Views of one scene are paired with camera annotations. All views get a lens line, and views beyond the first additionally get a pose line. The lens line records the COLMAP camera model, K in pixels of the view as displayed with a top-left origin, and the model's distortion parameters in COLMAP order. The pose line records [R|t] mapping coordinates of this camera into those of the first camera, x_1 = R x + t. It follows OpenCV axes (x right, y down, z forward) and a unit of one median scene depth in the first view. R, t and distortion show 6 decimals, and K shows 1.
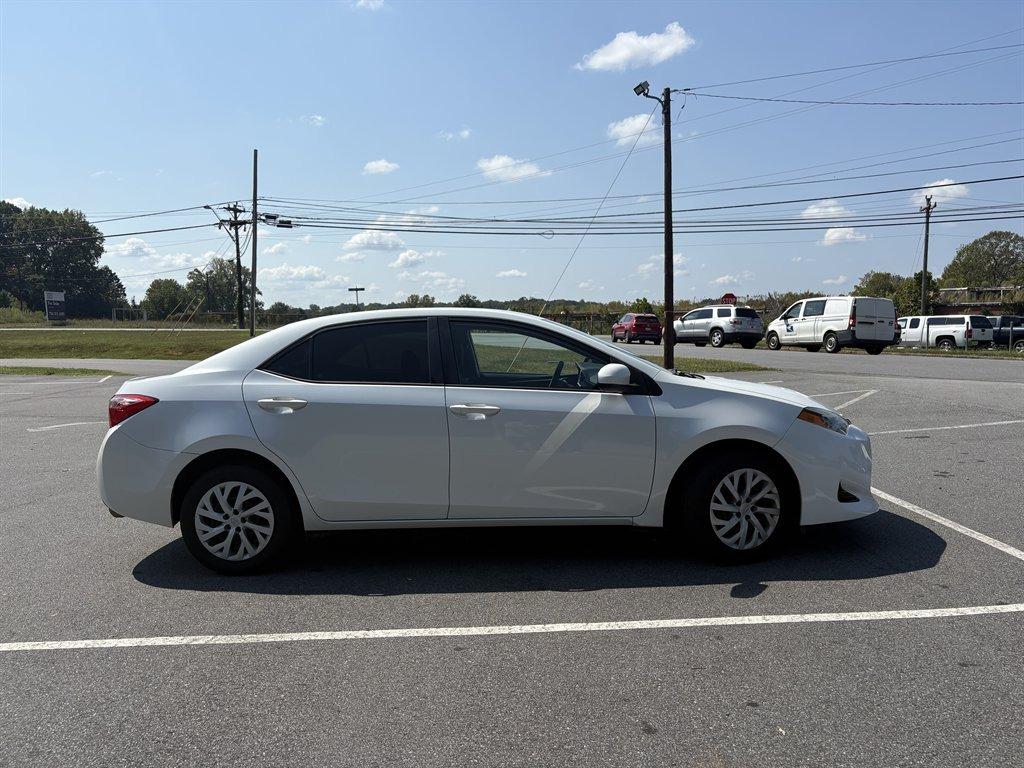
lens RADIAL K [[777.3, 0, 512.8], [0, 777.3, 381.3], [0, 0, 1]] dist [0.045950, -0.052096]
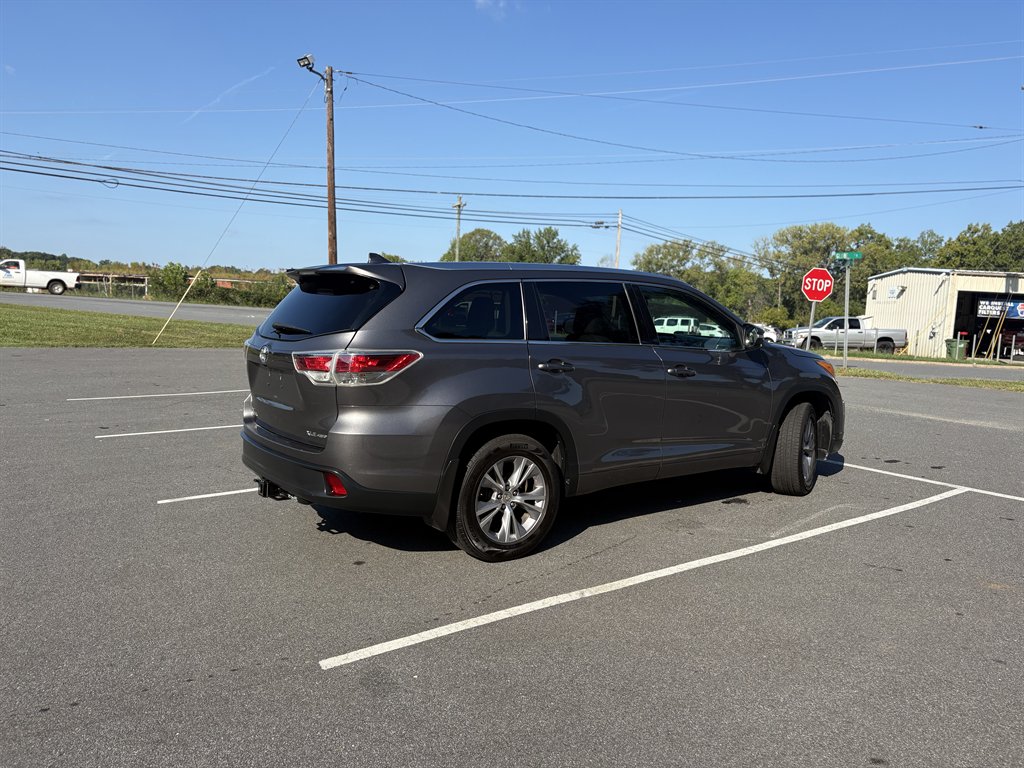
lens RADIAL K [[777.3, 0, 514.1], [0, 777.3, 382.1], [0, 0, 1]] dist [0.045950, -0.052096]
pose [[0.814909, -0.011404, 0.579476, -0.200911], [-0.010910, 0.999327, 0.035009, -0.004512], [-0.579486, -0.034851, 0.814237, 0.020792]]
